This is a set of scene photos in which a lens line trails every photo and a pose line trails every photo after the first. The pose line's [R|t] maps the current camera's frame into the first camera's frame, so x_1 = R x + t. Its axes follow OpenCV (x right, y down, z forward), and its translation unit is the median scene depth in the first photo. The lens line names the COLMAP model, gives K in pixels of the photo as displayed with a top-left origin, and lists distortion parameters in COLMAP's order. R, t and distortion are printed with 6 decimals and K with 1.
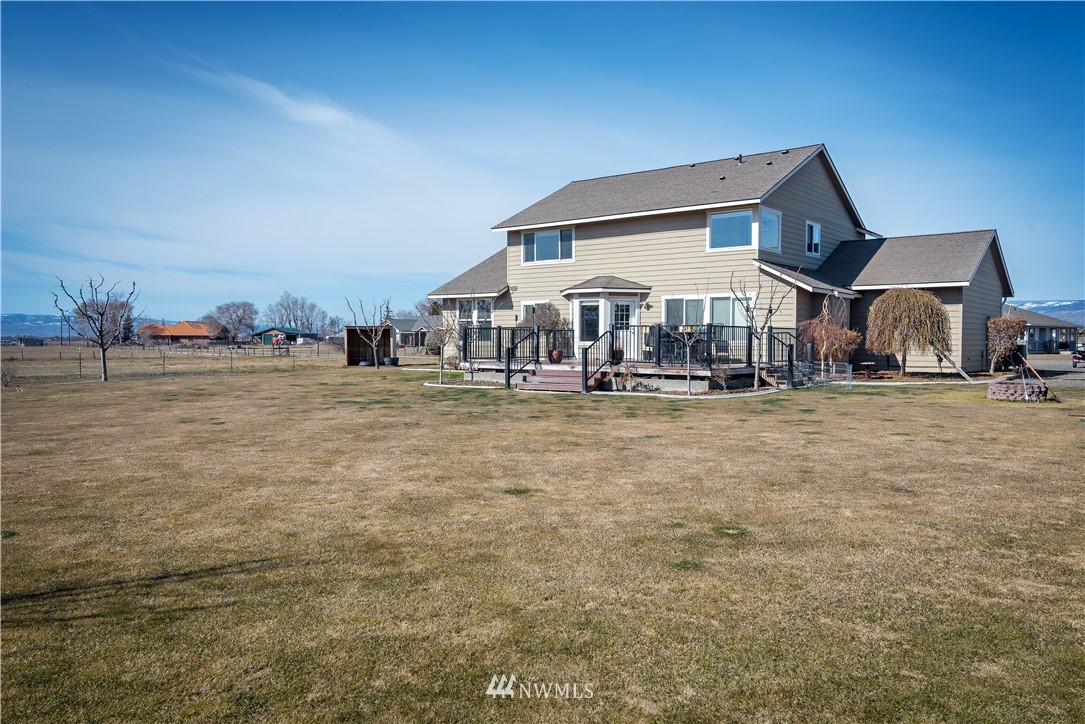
lens RADIAL K [[790.1, 0, 537.9], [0, 790.1, 363.9], [0, 0, 1]] dist [-0.001056, 0.000044]
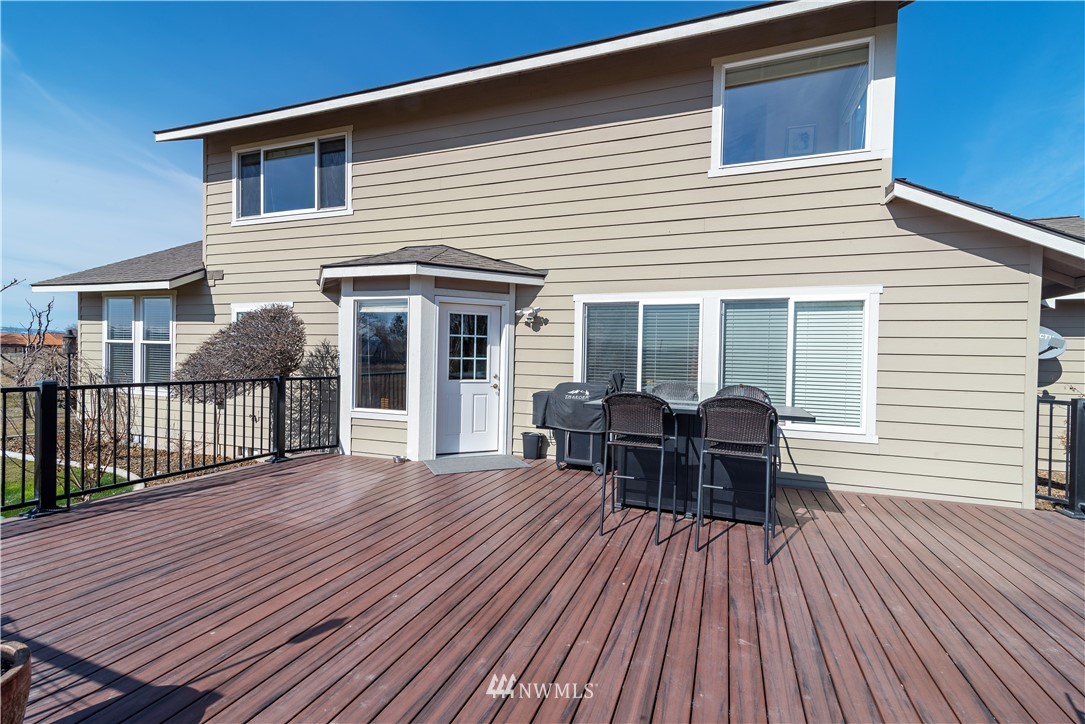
lens RADIAL K [[490.8, 0, 539.0], [0, 490.8, 360.8], [0, 0, 1]] dist [0.010858, -0.000093]
pose [[0.947299, 0.014044, 0.320041, 0.062069], [-0.008070, 0.999768, -0.019984, -0.047219], [-0.320248, 0.016348, 0.947193, 0.757263]]
